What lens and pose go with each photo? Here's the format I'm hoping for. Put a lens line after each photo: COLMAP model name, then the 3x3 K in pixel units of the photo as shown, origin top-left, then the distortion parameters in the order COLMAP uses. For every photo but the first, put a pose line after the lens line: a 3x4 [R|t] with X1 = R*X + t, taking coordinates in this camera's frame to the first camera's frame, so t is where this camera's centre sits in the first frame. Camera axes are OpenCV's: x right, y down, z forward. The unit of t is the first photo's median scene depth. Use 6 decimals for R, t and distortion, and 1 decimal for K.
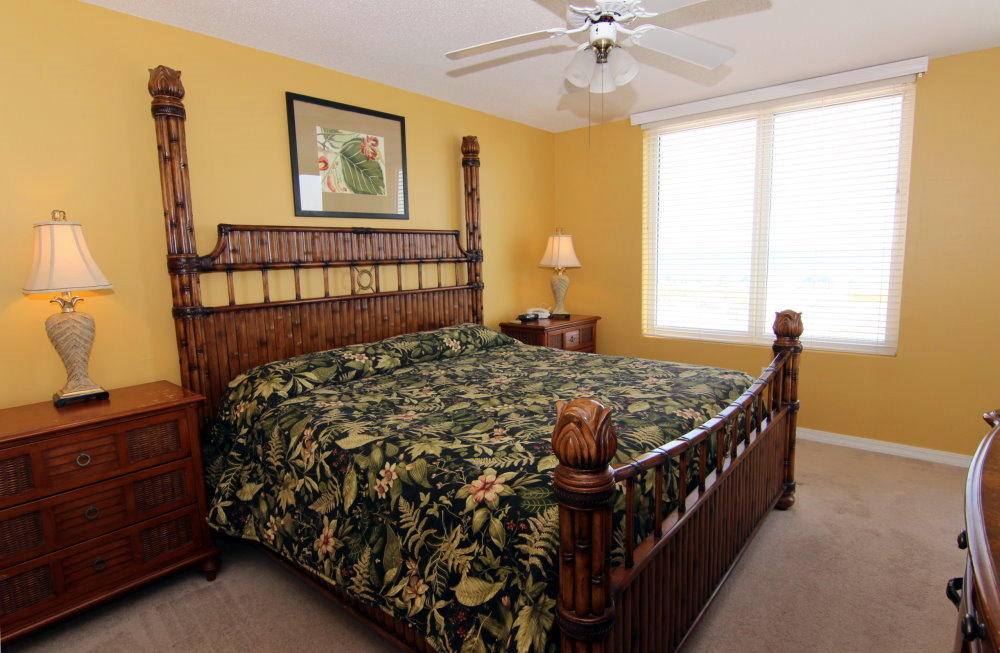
lens RADIAL K [[535.9, 0, 493.6], [0, 535.9, 326.9], [0, 0, 1]] dist [-0.027722, -0.000911]
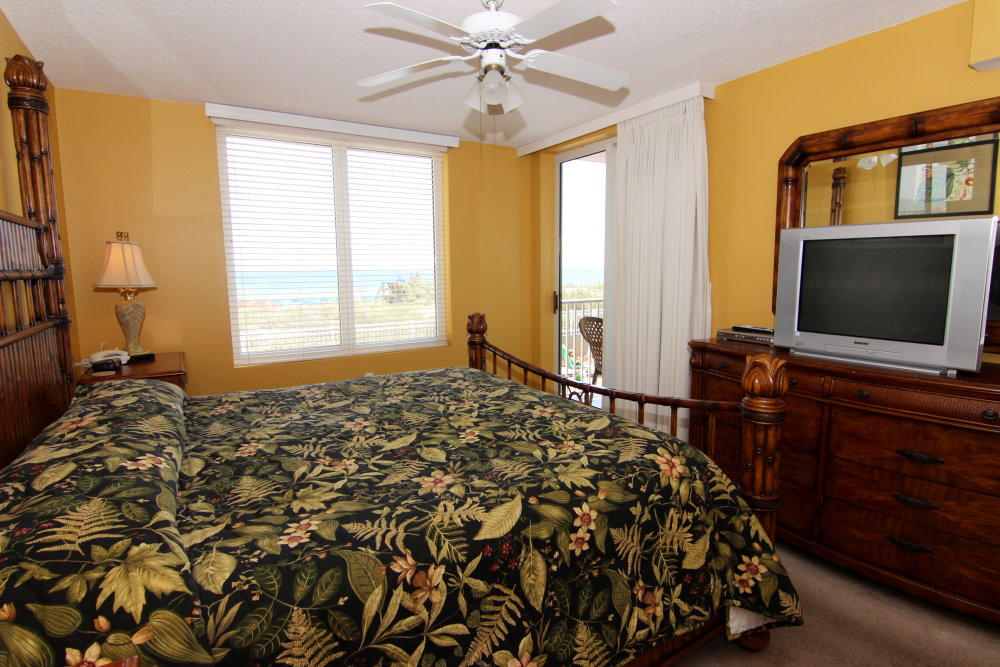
lens RADIAL K [[523.9, 0, 501.1], [0, 523.9, 327.4], [0, 0, 1]] dist [0.000497, -0.001881]
pose [[0.290761, -0.092619, 0.952302, -0.851660], [0.133417, 0.989505, 0.055502, -0.075846], [-0.947448, 0.110915, 0.300066, 0.715968]]
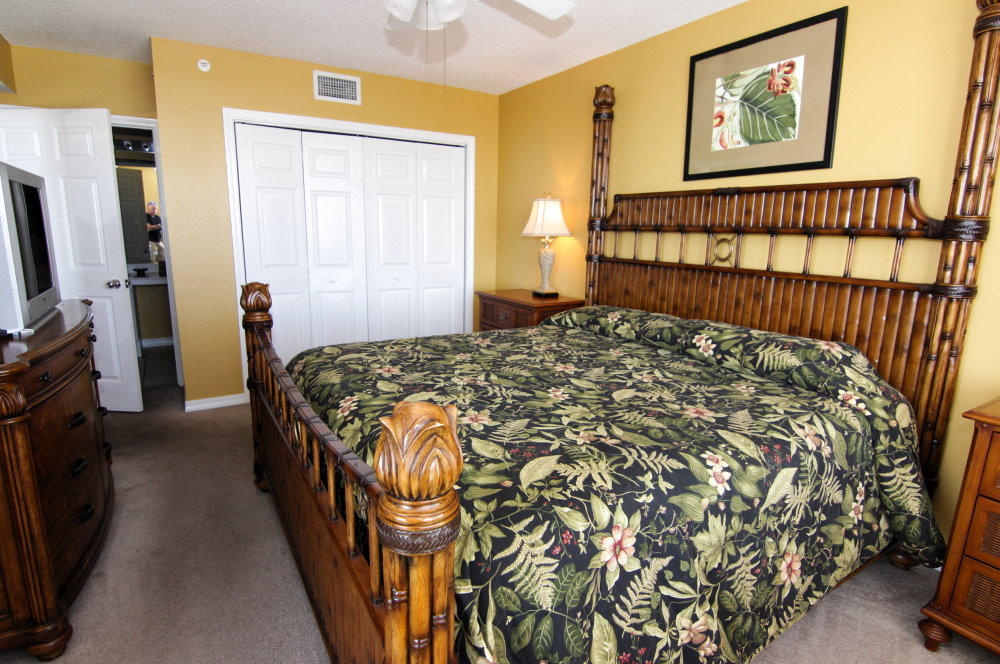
lens RADIAL K [[523.9, 0, 450.8], [0, 523.9, 321.2], [0, 0, 1]] dist [0.000497, -0.001881]
pose [[-0.375198, 0.189859, -0.907293, 0.724747], [-0.124855, 0.959528, 0.252422, -0.140547], [0.918498, 0.207988, -0.336308, 0.938600]]
